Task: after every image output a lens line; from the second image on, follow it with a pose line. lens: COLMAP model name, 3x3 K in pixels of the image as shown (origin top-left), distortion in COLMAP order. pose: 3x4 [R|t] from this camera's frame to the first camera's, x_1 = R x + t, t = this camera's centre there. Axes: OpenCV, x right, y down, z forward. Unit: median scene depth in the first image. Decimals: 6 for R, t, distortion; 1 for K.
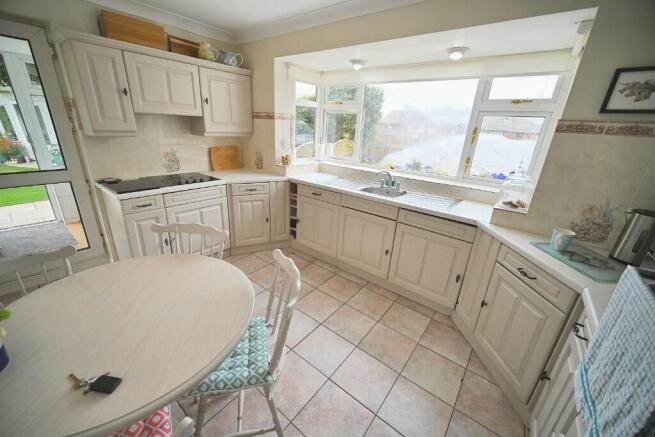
lens RADIAL K [[258.4, 0, 325.3], [0, 258.4, 218.6], [0, 0, 1]] dist [-0.001368, -0.000142]
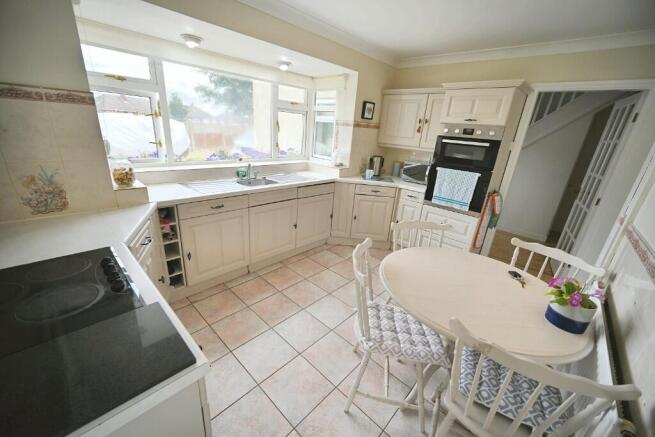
lens RADIAL K [[258.4, 0, 325.3], [0, 258.4, 218.6], [0, 0, 1]] dist [-0.001368, -0.000142]
pose [[0.099141, -0.373249, 0.922419, -0.841644], [0.279764, 0.900050, 0.334129, -0.263499], [-0.954936, 0.224934, 0.193654, 0.601280]]
